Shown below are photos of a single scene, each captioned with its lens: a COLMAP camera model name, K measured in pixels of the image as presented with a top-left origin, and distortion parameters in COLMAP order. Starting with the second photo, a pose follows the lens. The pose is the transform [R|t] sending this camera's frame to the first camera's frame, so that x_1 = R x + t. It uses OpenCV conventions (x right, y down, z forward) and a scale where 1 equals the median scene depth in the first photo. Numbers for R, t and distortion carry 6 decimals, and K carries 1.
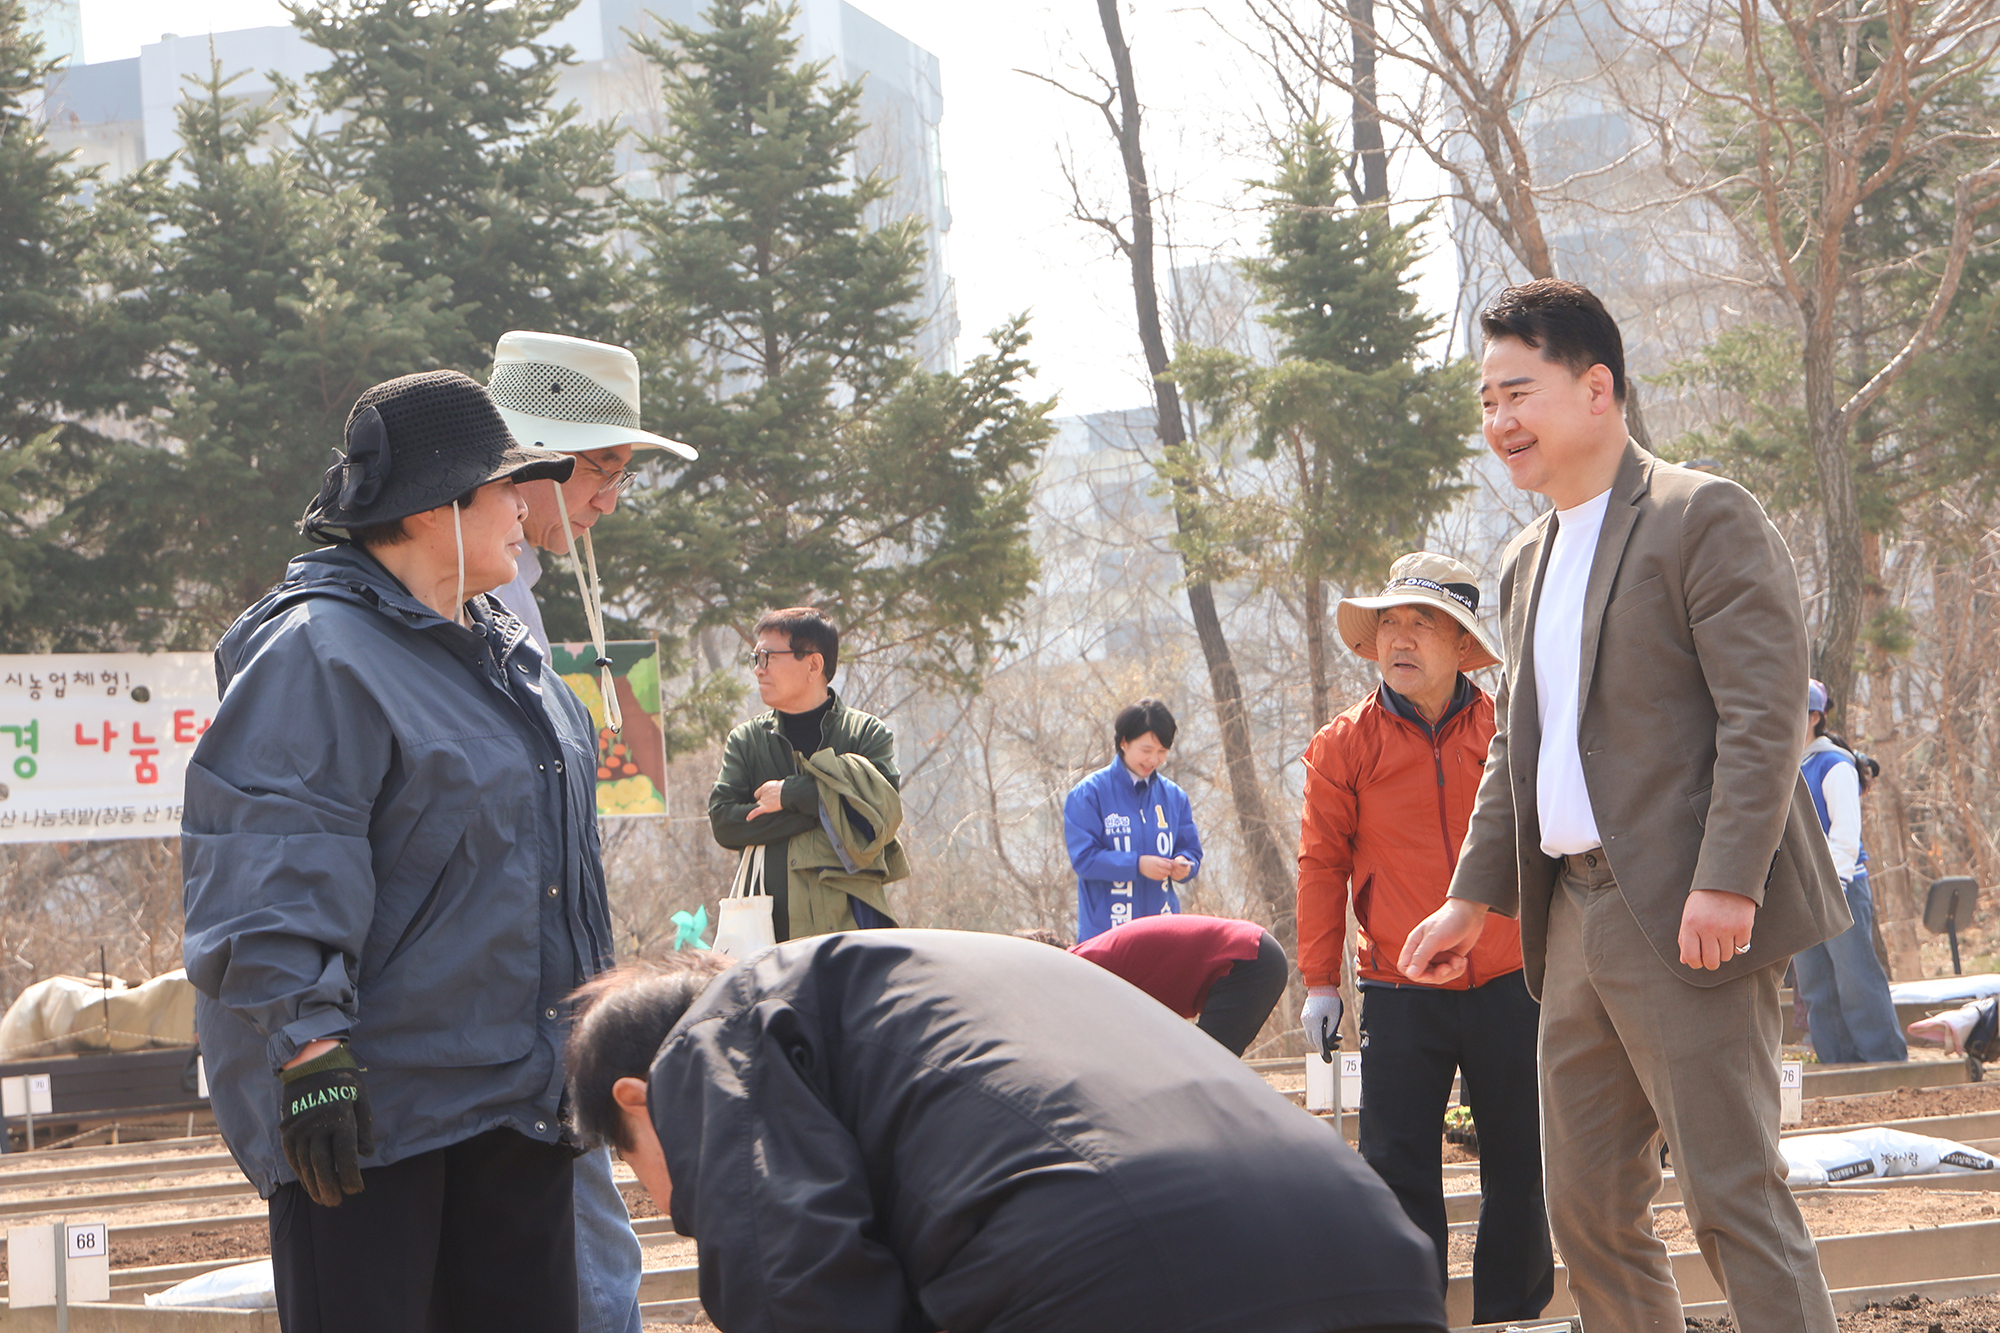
lens RADIAL K [[4569.9, 0, 998.9], [0, 4569.9, 776.6], [0, 0, 1]] dist [0.112495, 0.195875]
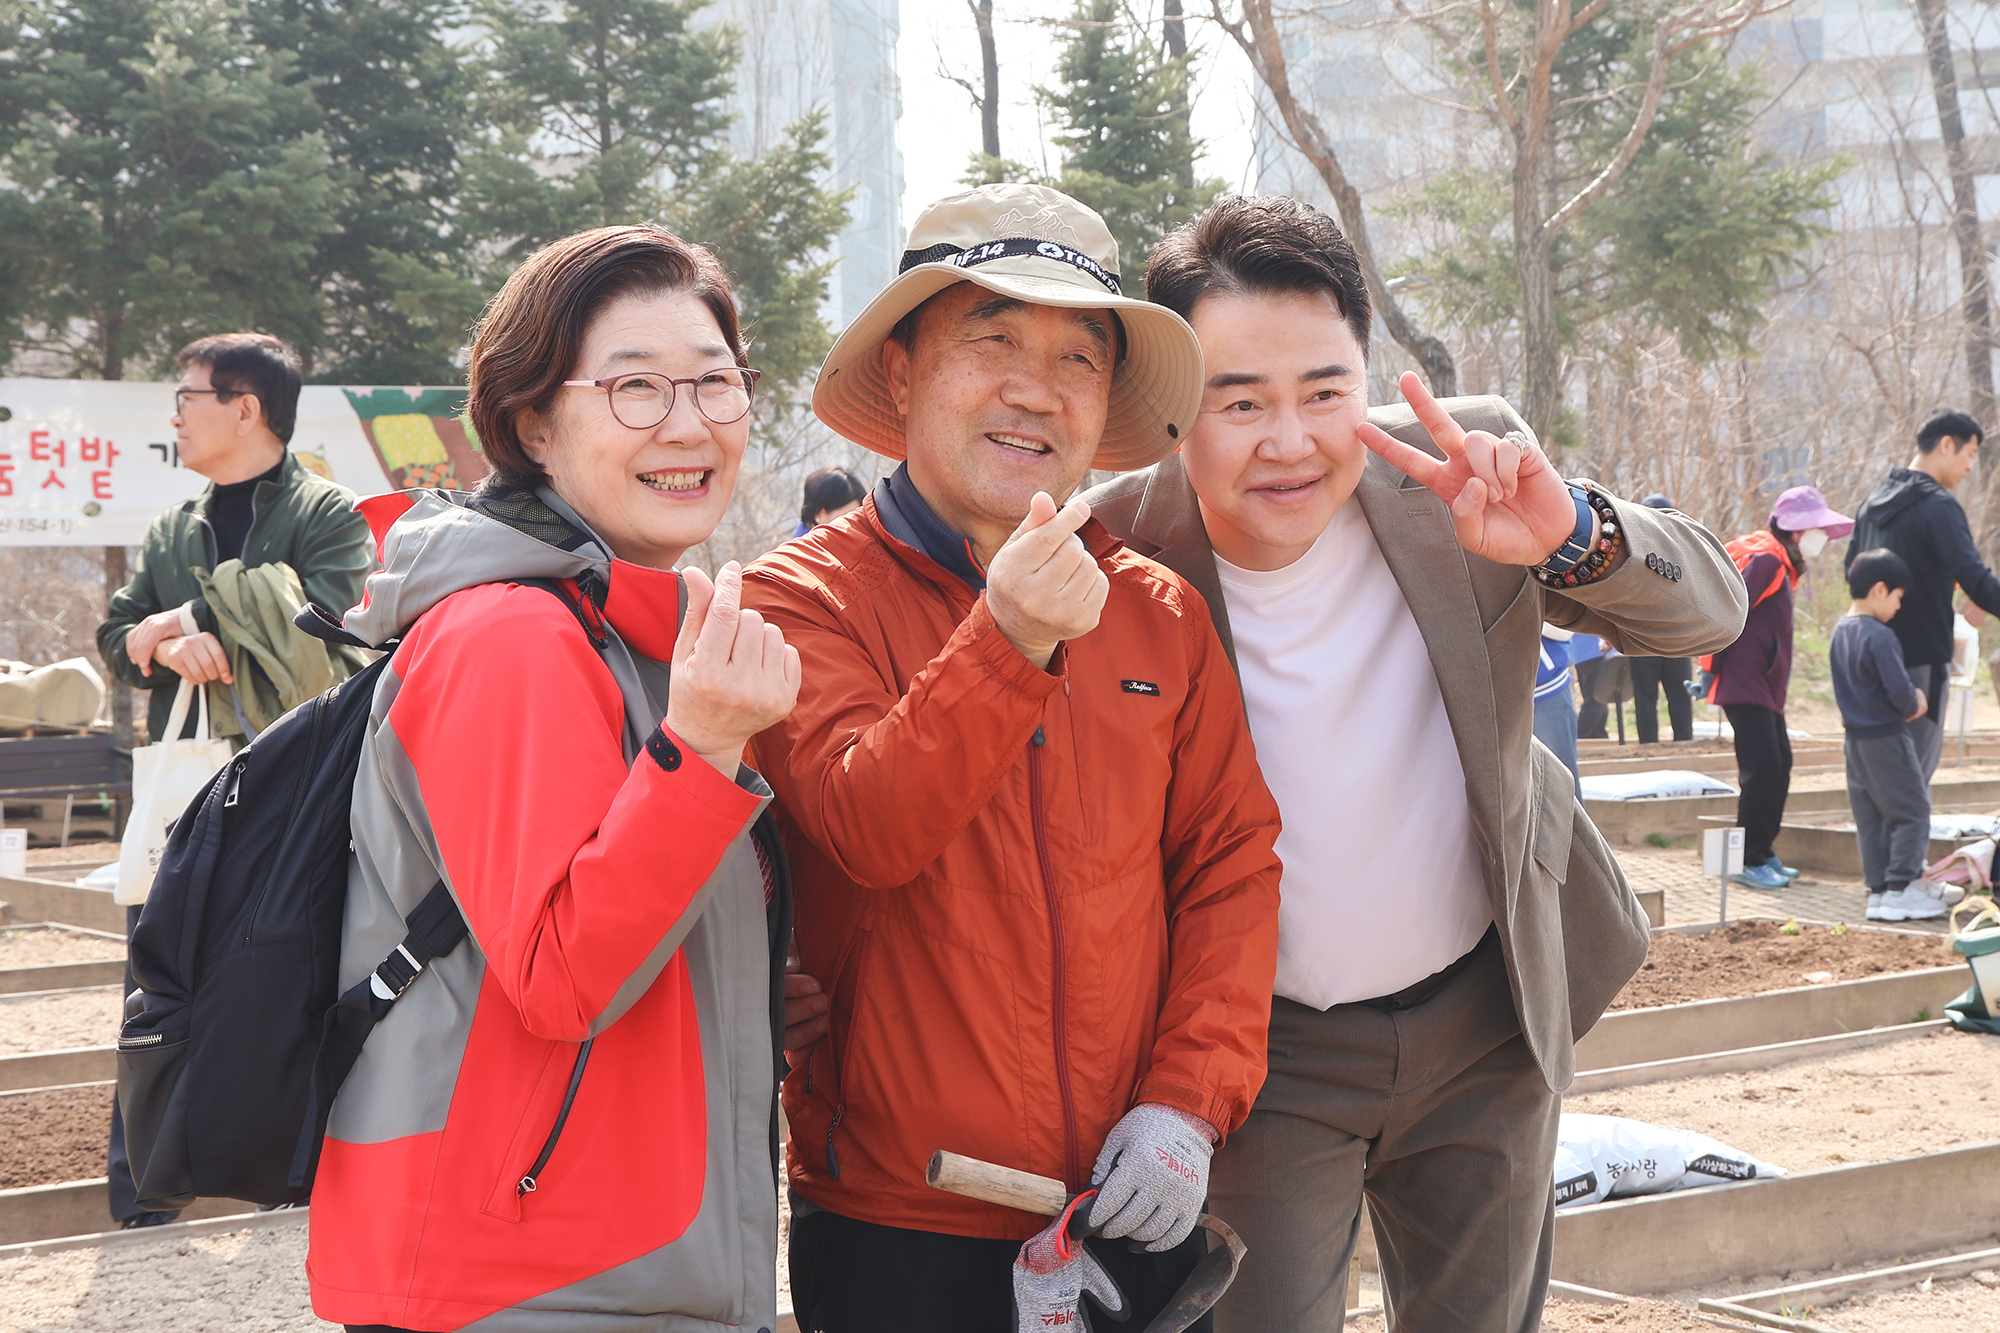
lens RADIAL K [[2797.4, 0, 1035.9], [0, 2797.4, 667.7], [0, 0, 1]] dist [-0.029514, 0.097283]
pose [[0.998963, 0.040662, 0.020492, 0.048311], [-0.041830, 0.997310, 0.060196, -0.008637], [-0.017990, -0.060991, 0.997976, 0.302315]]
